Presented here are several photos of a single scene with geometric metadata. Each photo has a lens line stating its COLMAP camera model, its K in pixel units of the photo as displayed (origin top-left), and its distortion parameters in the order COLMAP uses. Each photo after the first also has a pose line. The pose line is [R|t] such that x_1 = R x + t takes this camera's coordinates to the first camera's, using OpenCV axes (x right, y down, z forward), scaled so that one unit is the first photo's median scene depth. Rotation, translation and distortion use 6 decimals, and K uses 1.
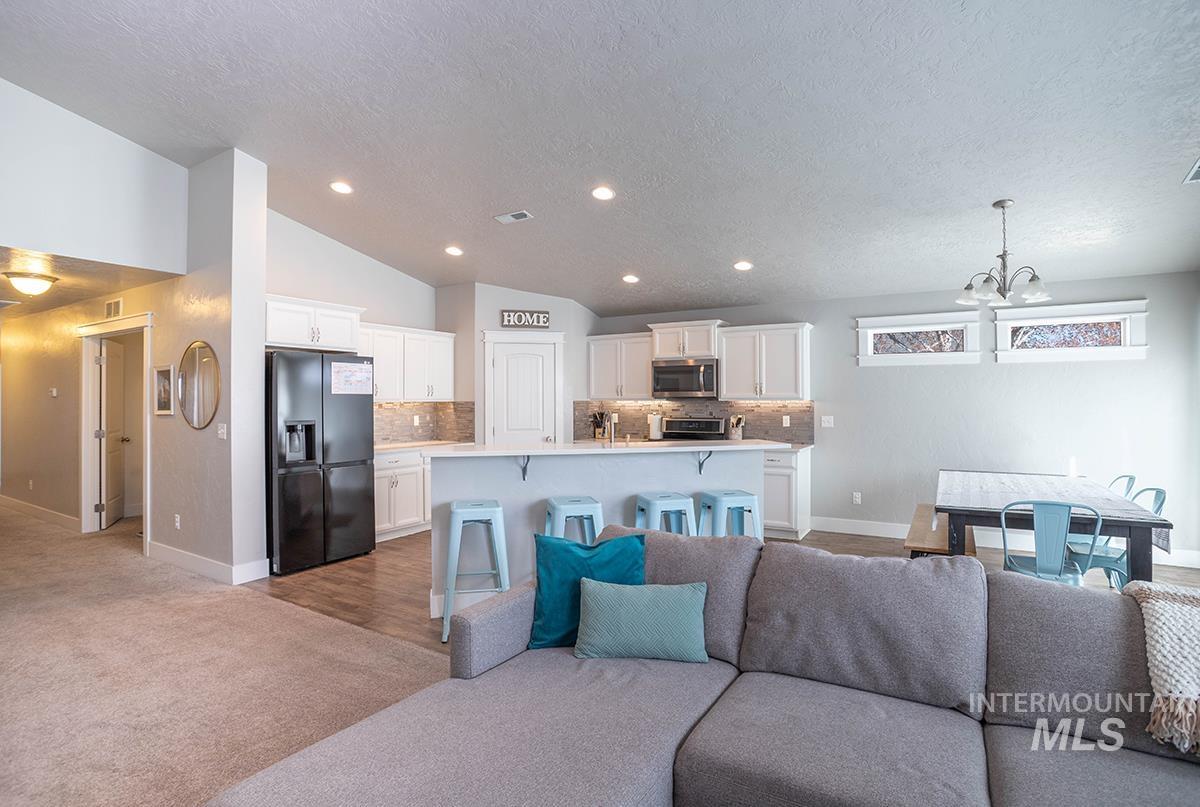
lens RADIAL K [[596.2, 0, 578.2], [0, 596.2, 389.6], [0, 0, 1]] dist [-0.044953, 0.017069]
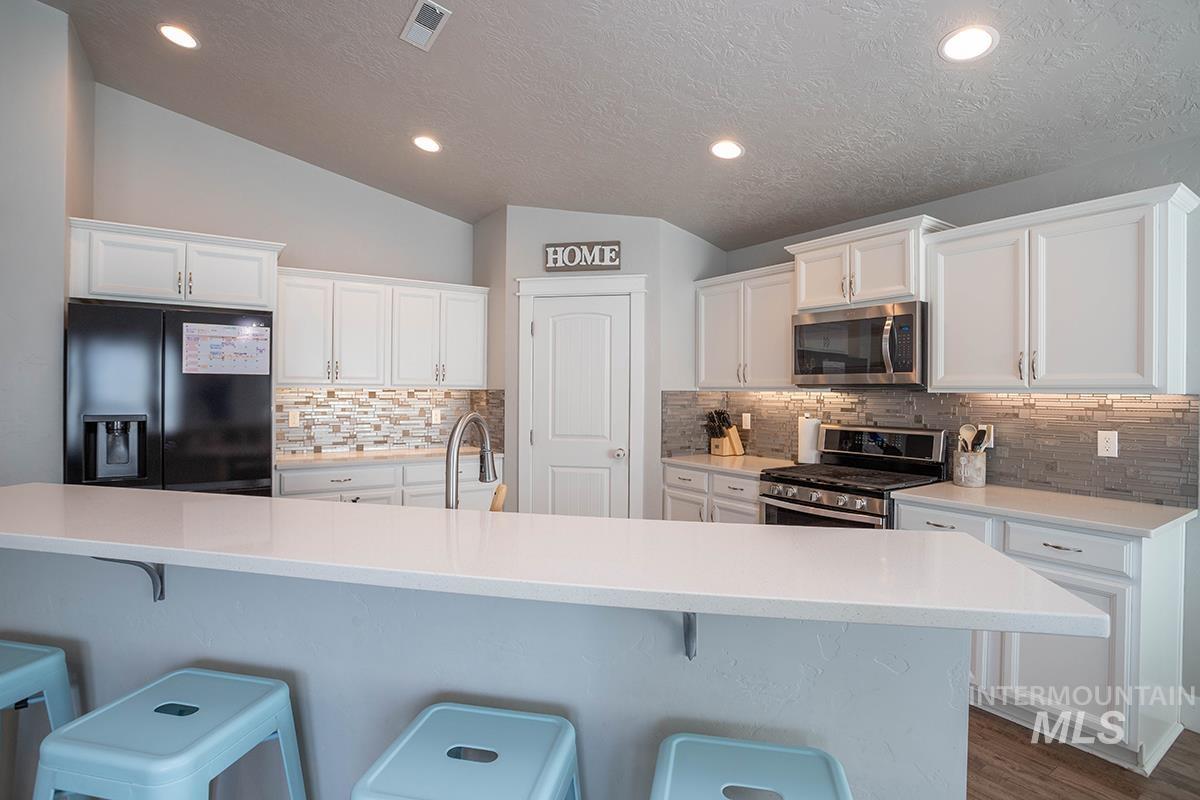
lens RADIAL K [[596.2, 0, 586.8], [0, 596.2, 387.0], [0, 0, 1]] dist [-0.044953, 0.017069]
pose [[0.917744, 0.007871, -0.397094, 0.163369], [-0.003864, 0.999933, 0.010889, 0.009705], [0.397153, -0.008459, 0.917713, 0.444723]]
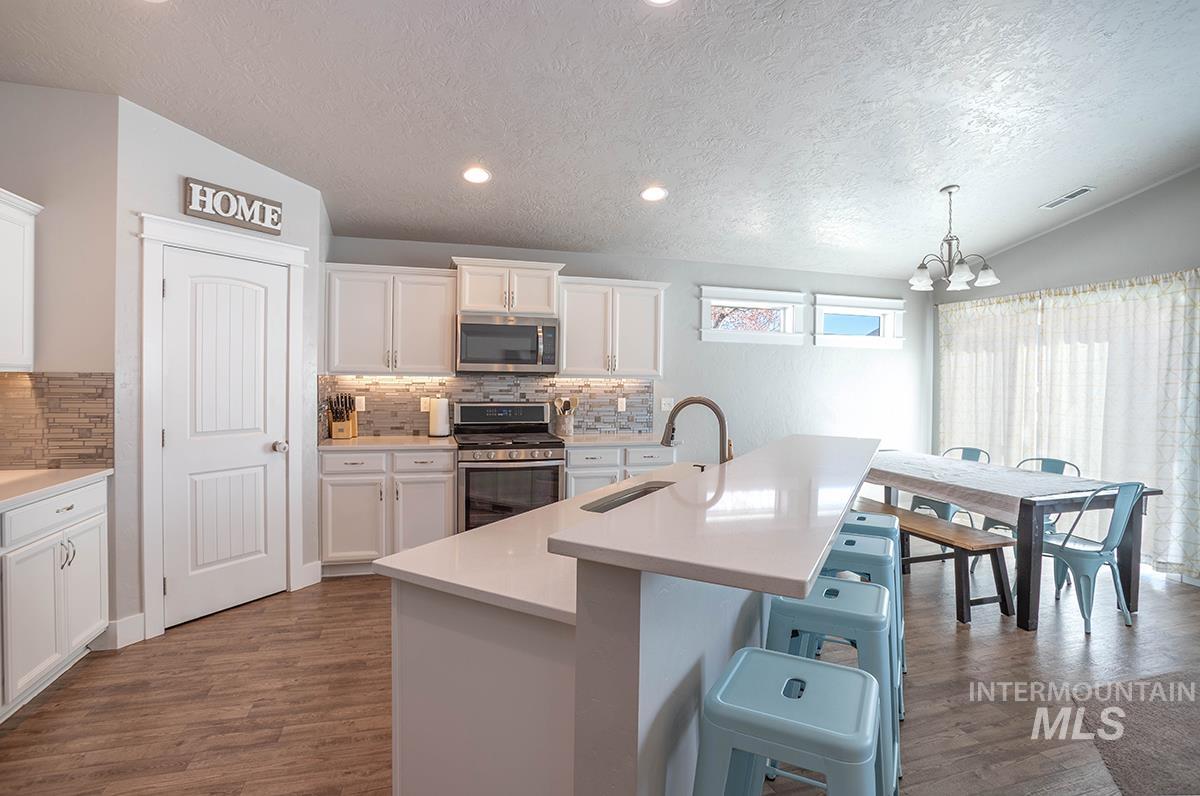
lens RADIAL K [[596.2, 0, 575.3], [0, 596.2, 382.7], [0, 0, 1]] dist [-0.044953, 0.017069]
pose [[0.673333, 0.006449, 0.739312, -0.262275], [-0.026531, 0.999529, 0.015444, 0.011790], [-0.738864, -0.030014, 0.673186, 0.466685]]
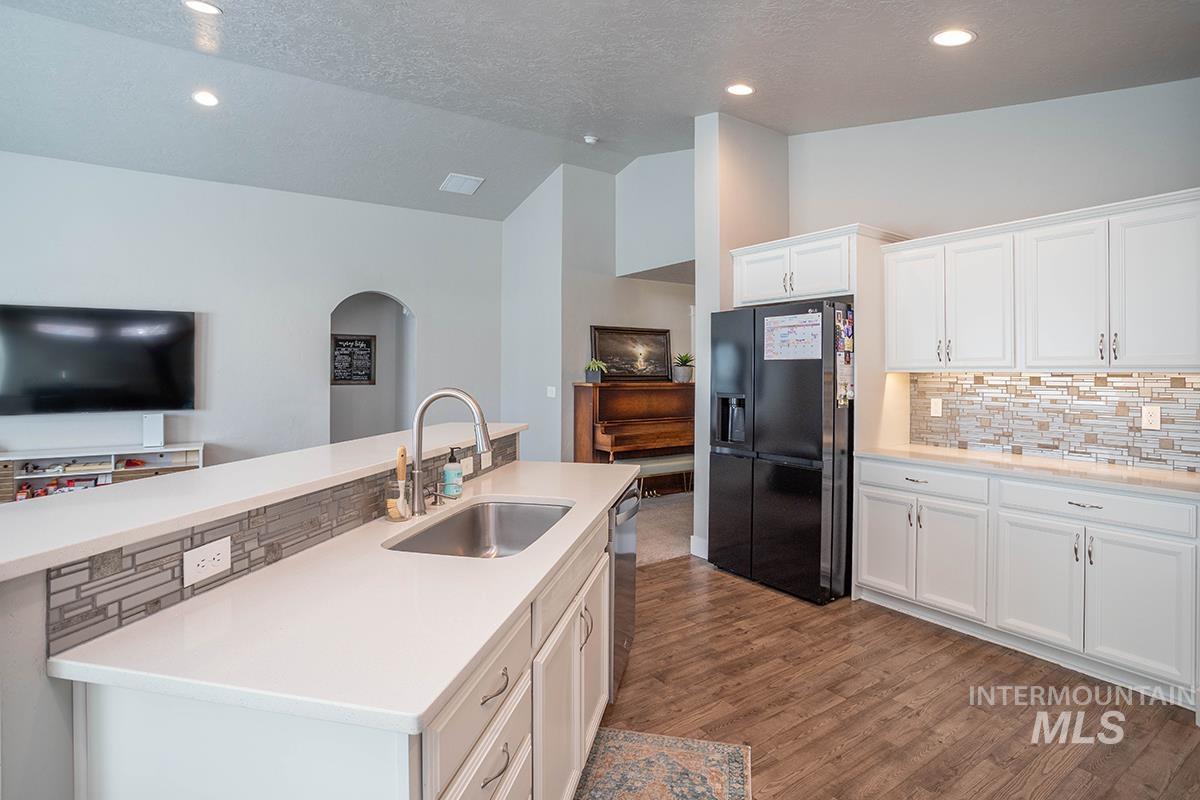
lens RADIAL K [[596.2, 0, 620.8], [0, 596.2, 370.6], [0, 0, 1]] dist [-0.044953, 0.017069]
pose [[-0.363414, -0.001291, -0.931627, 0.256063], [0.012068, 0.999909, -0.006093, 0.016715], [0.931550, -0.013457, -0.363365, 0.810879]]
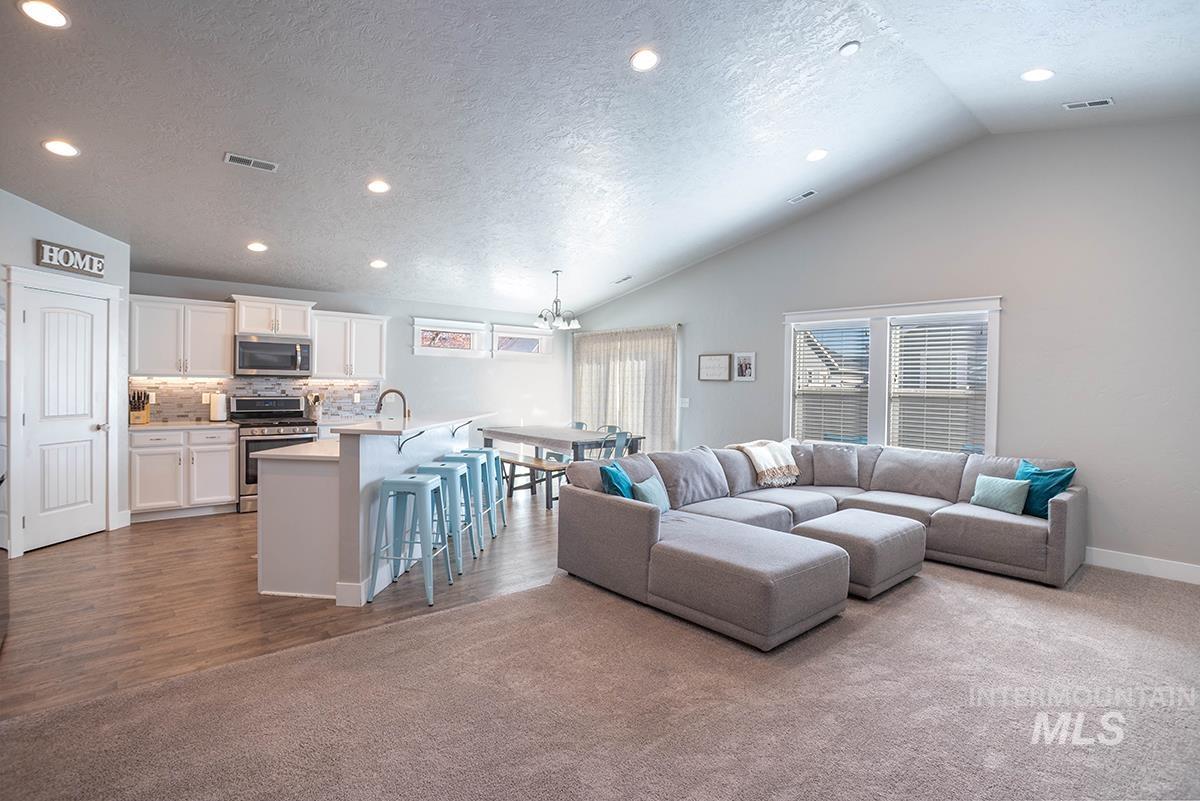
lens RADIAL K [[596.2, 0, 586.0], [0, 596.2, 384.7], [0, 0, 1]] dist [-0.044953, 0.017069]
pose [[0.291938, 0.005049, 0.956424, -0.578748], [-0.031558, 0.999492, 0.004357, 0.007458], [-0.955916, -0.031455, 0.291949, 0.214686]]
